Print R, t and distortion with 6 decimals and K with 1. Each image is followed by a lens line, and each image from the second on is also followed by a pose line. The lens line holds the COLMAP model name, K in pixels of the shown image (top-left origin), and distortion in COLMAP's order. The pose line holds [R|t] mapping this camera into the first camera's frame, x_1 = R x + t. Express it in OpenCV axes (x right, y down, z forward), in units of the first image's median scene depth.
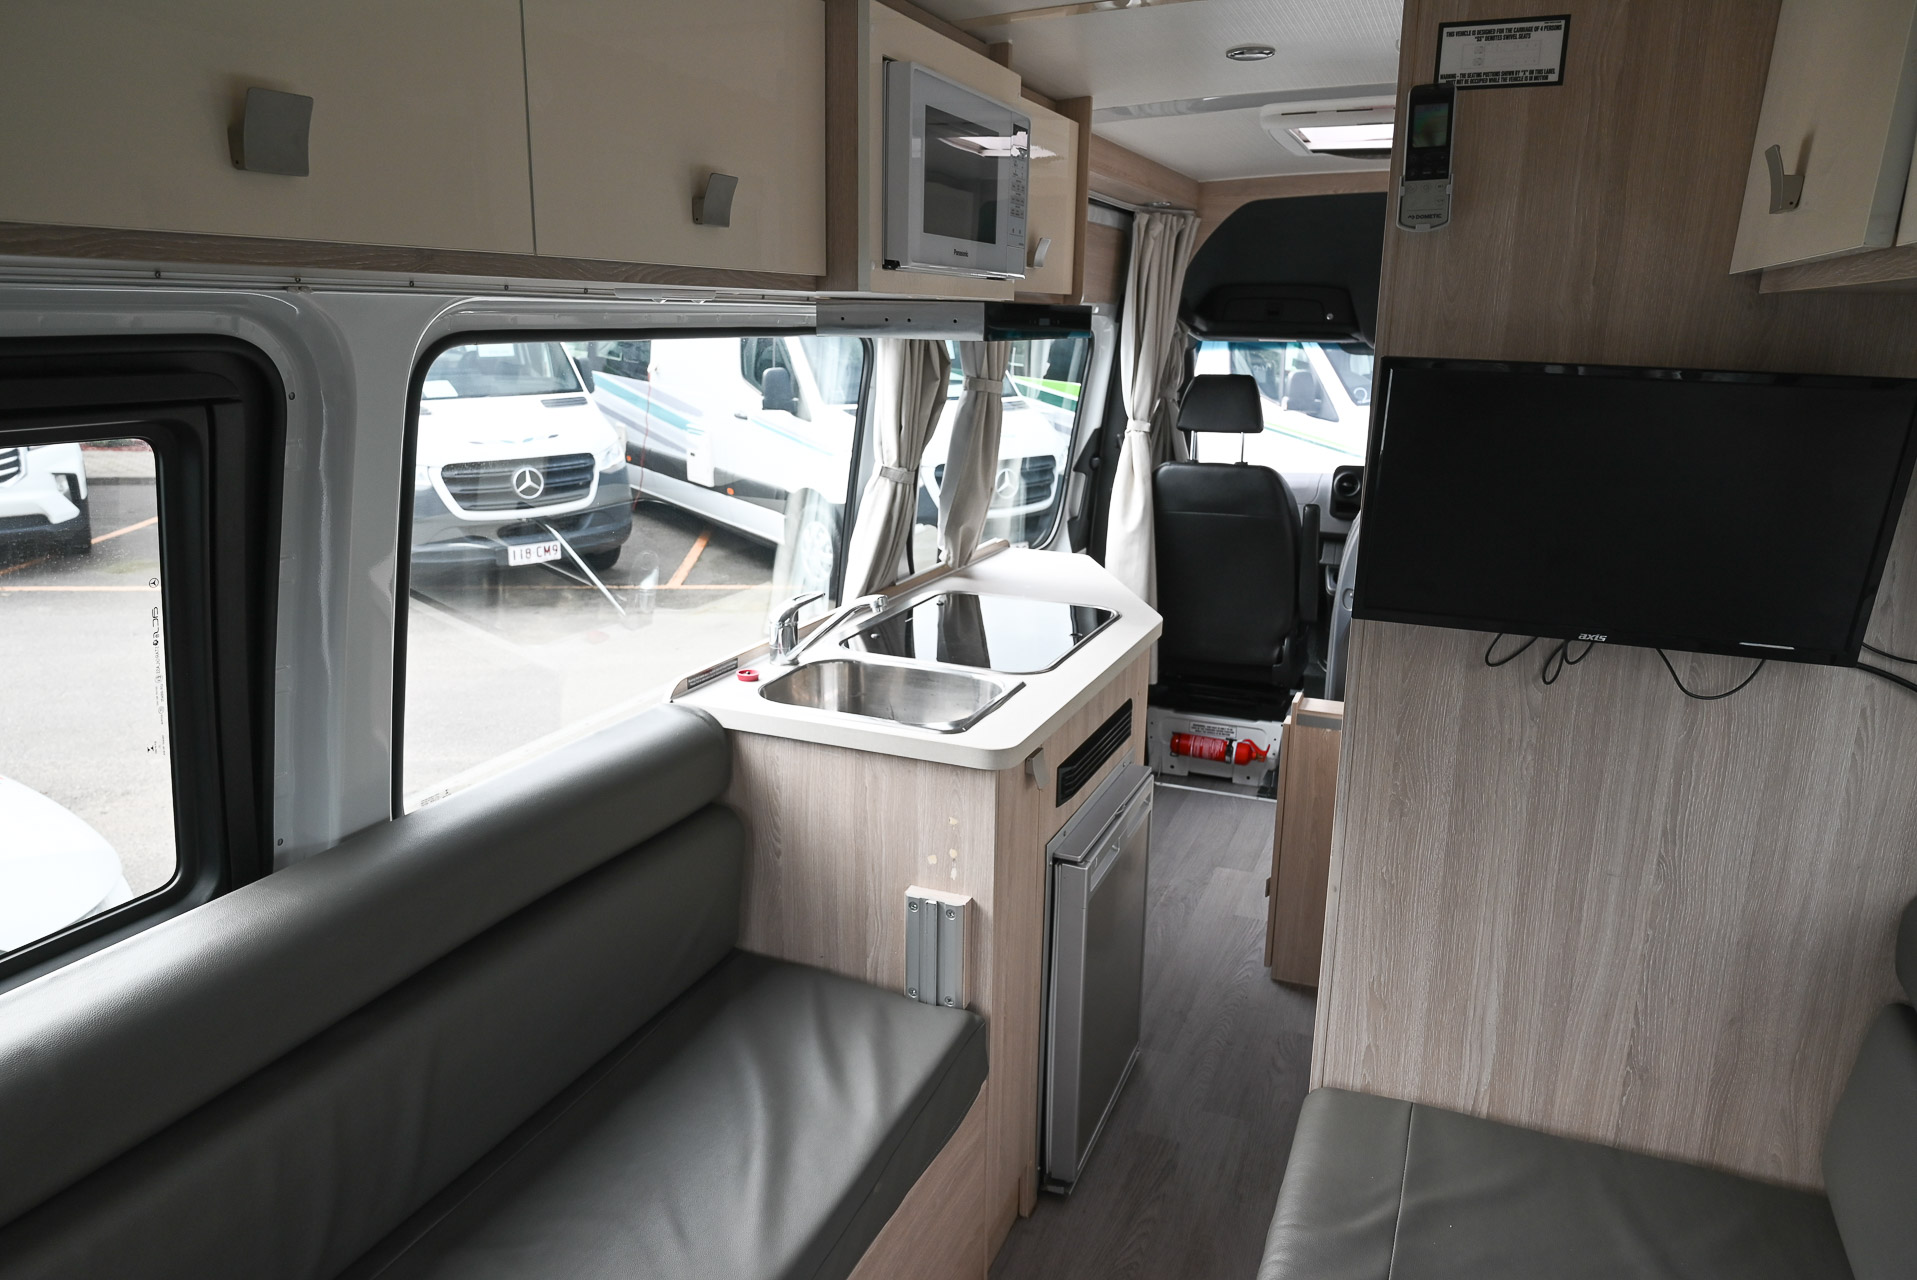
lens RADIAL K [[1299.9, 0, 965.0], [0, 1299.9, 649.0], [0, 0, 1]] dist [-0.023443, 0.028264]
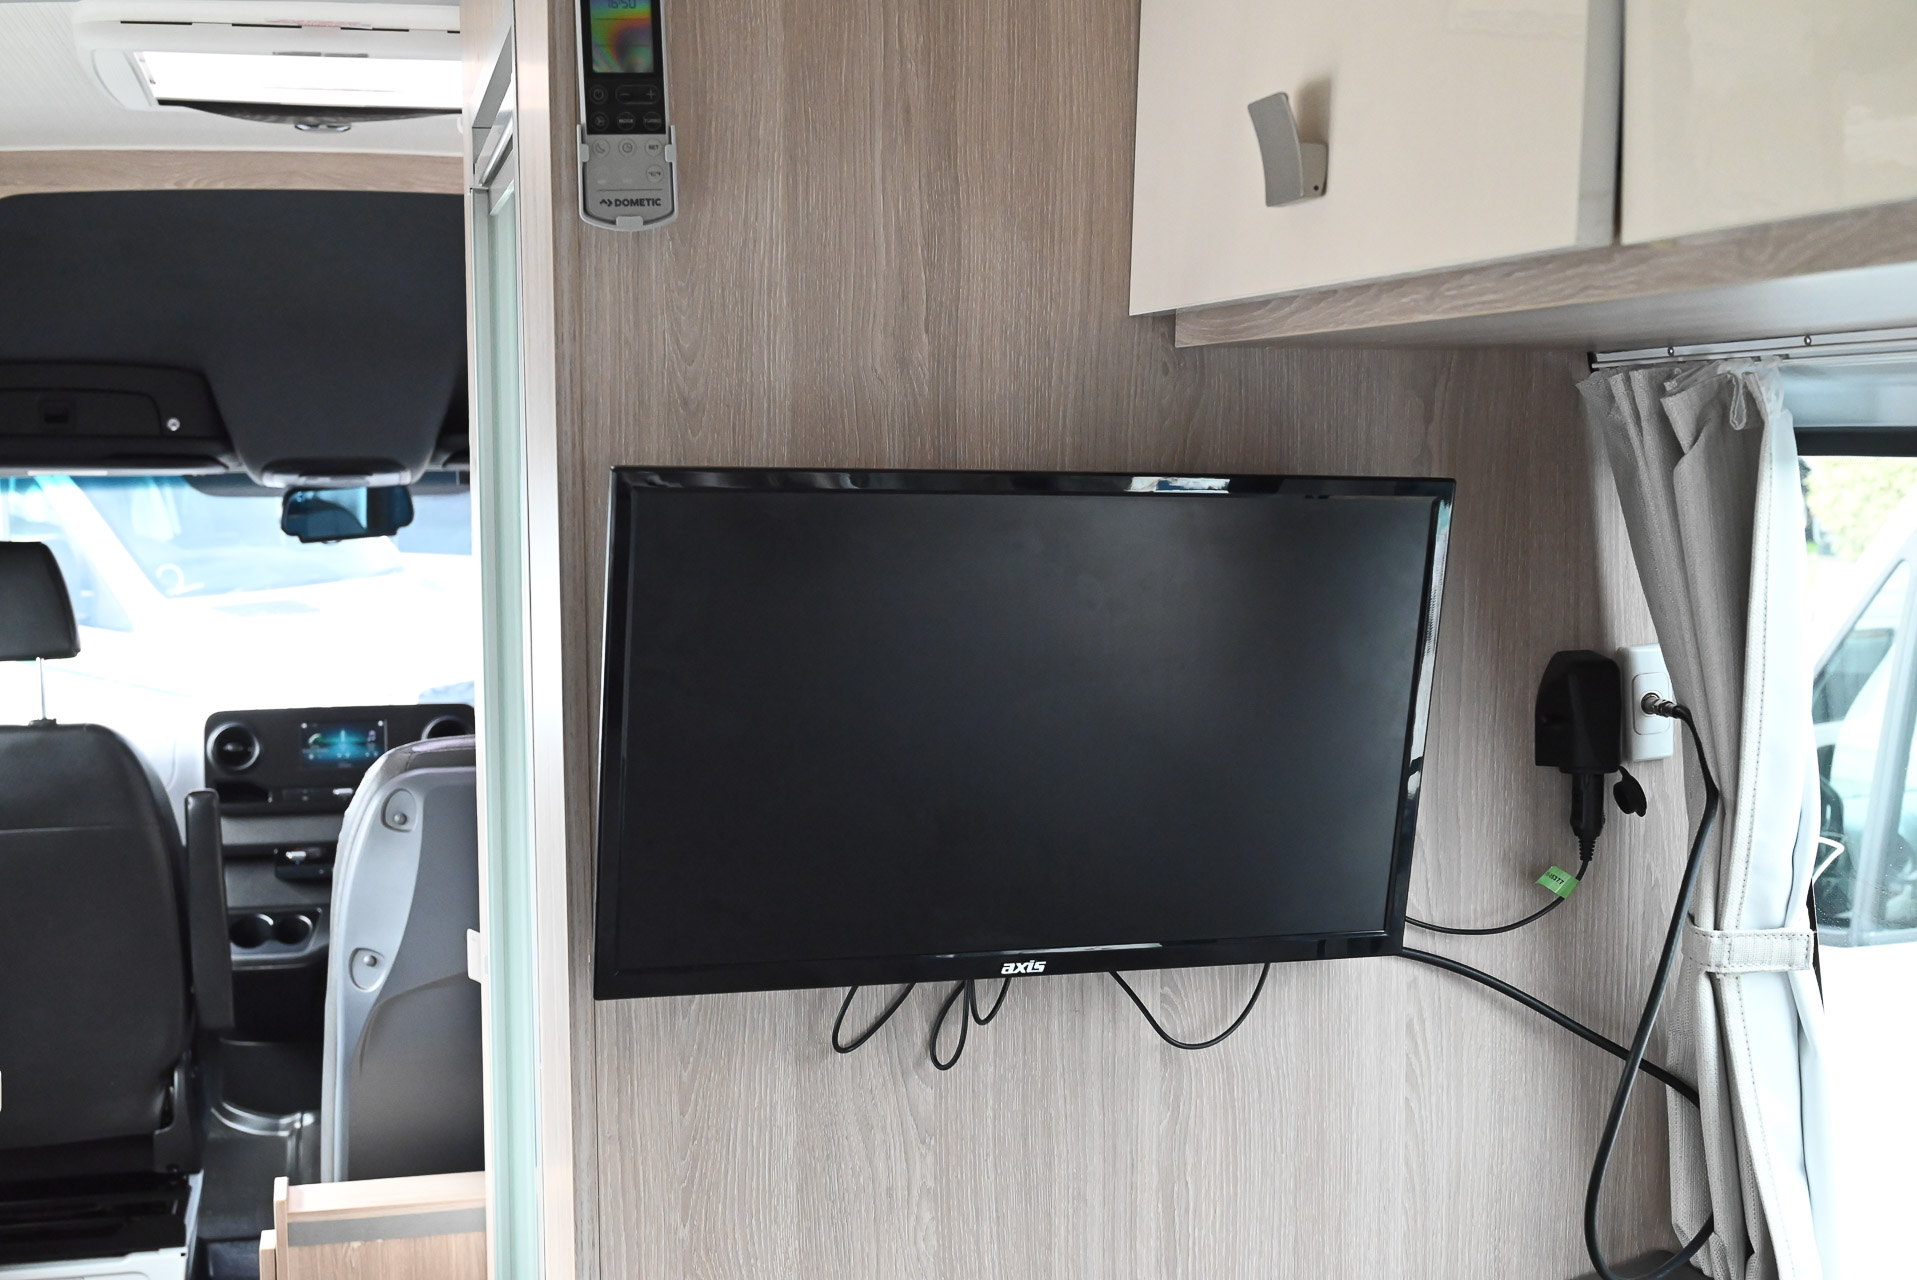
lens RADIAL K [[2460.9, 0, 958.5], [0, 2460.9, 640.0], [0, 0, 1]] dist [-0.012072, 0.024675]
pose [[0.797126, -0.062631, 0.600557, -0.134910], [0.163918, 0.979701, -0.115399, -0.027494], [-0.581138, 0.190429, 0.791211, 0.174407]]
